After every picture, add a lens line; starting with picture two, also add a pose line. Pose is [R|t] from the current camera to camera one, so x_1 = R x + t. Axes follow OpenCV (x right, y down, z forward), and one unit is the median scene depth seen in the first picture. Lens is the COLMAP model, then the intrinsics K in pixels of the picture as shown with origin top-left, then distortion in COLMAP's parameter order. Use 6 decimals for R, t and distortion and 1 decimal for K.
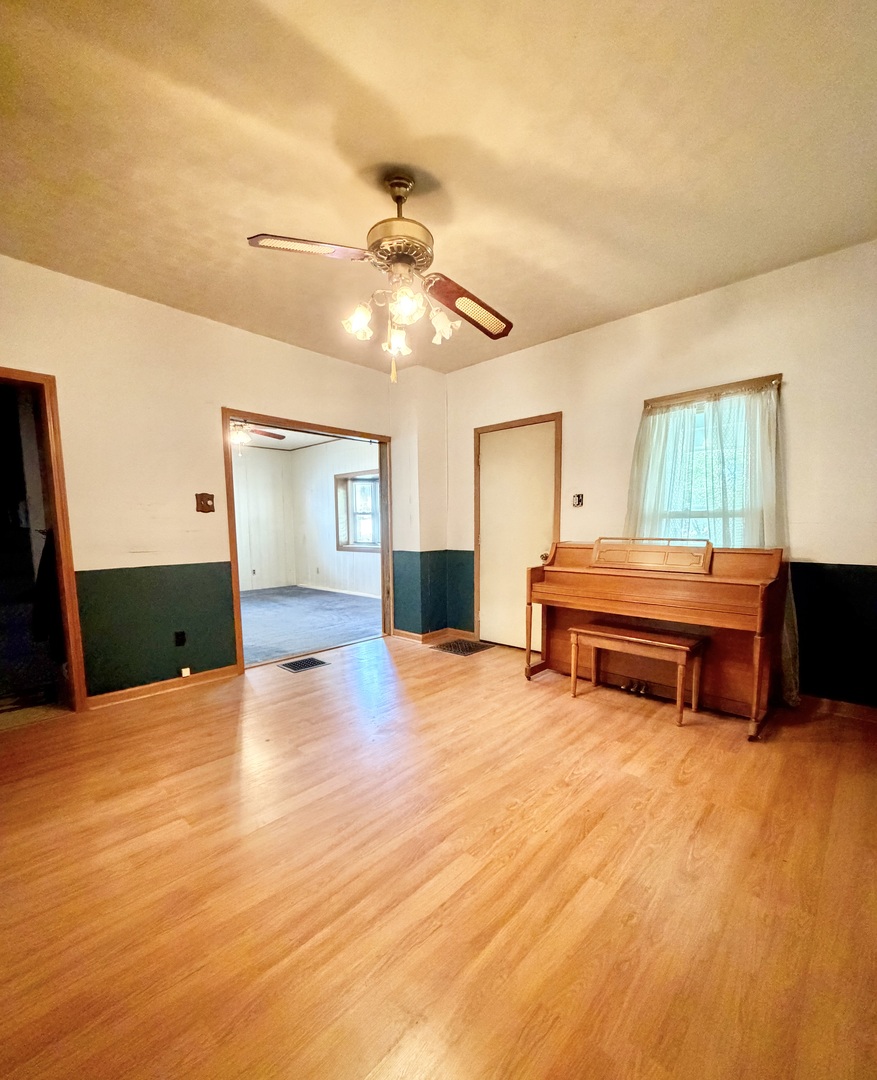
lens RADIAL K [[465.6, 0, 443.1], [0, 465.6, 579.0], [0, 0, 1]] dist [-0.001374, 0.000254]
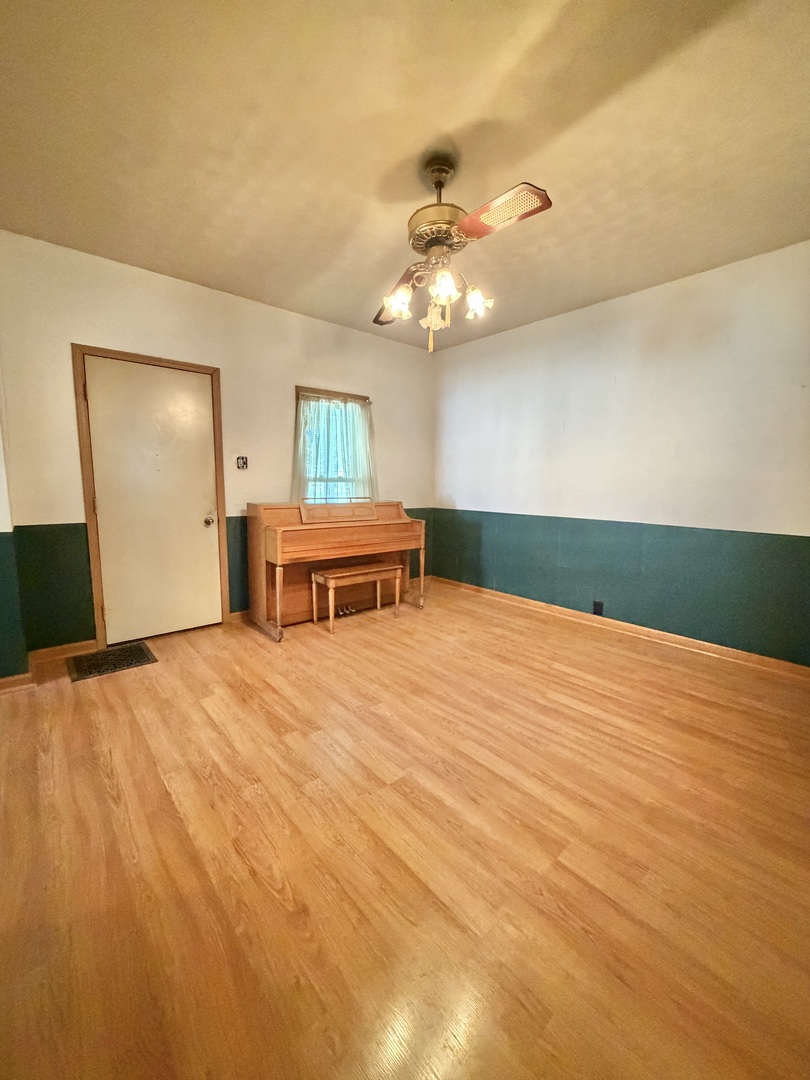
lens RADIAL K [[429.4, 0, 404.3], [0, 429.4, 536.1], [0, 0, 1]] dist [-0.000371, 0.000393]
pose [[0.110697, -0.112195, 0.987501, -0.779149], [0.104894, 0.989377, 0.100650, -0.084678], [-0.988303, 0.092442, 0.121289, 0.693676]]
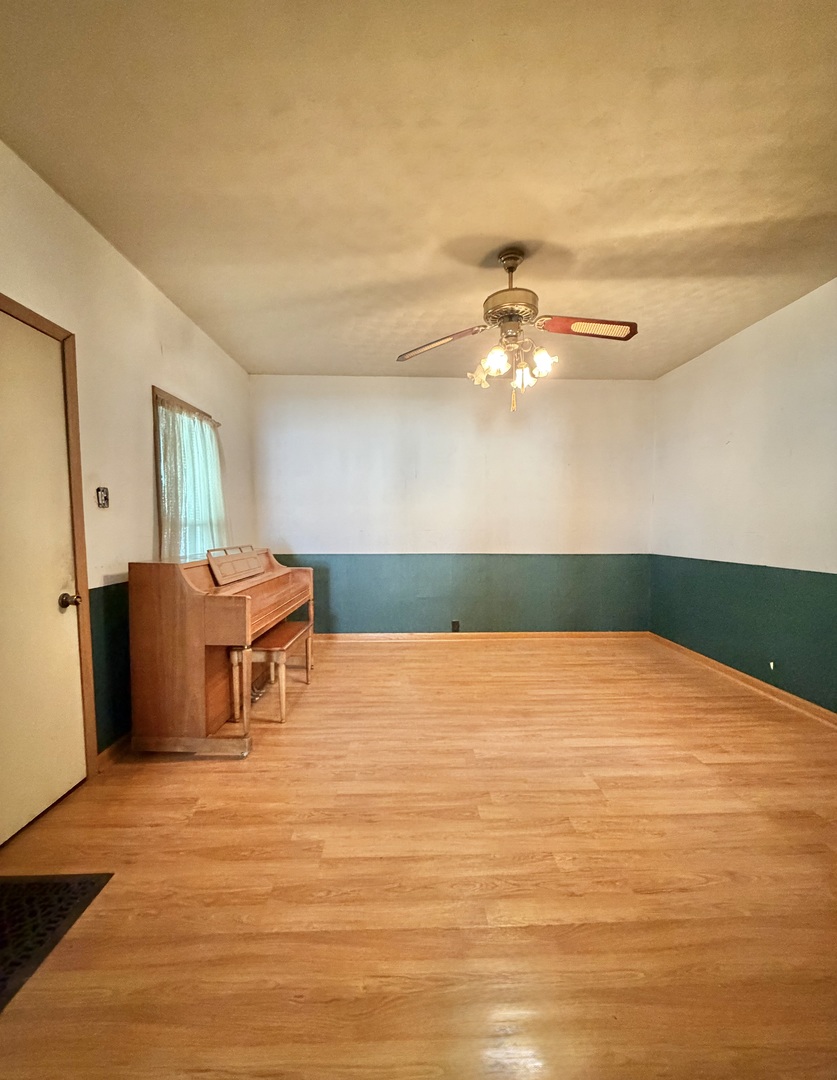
lens RADIAL K [[442.6, 0, 418.0], [0, 442.6, 556.8], [0, 0, 1]] dist [0.000493, 0.000569]
pose [[-0.698912, -0.041833, 0.713983, -0.529303], [0.092001, 0.984736, 0.147755, -0.176372], [-0.709266, 0.168955, -0.684395, 1.410850]]
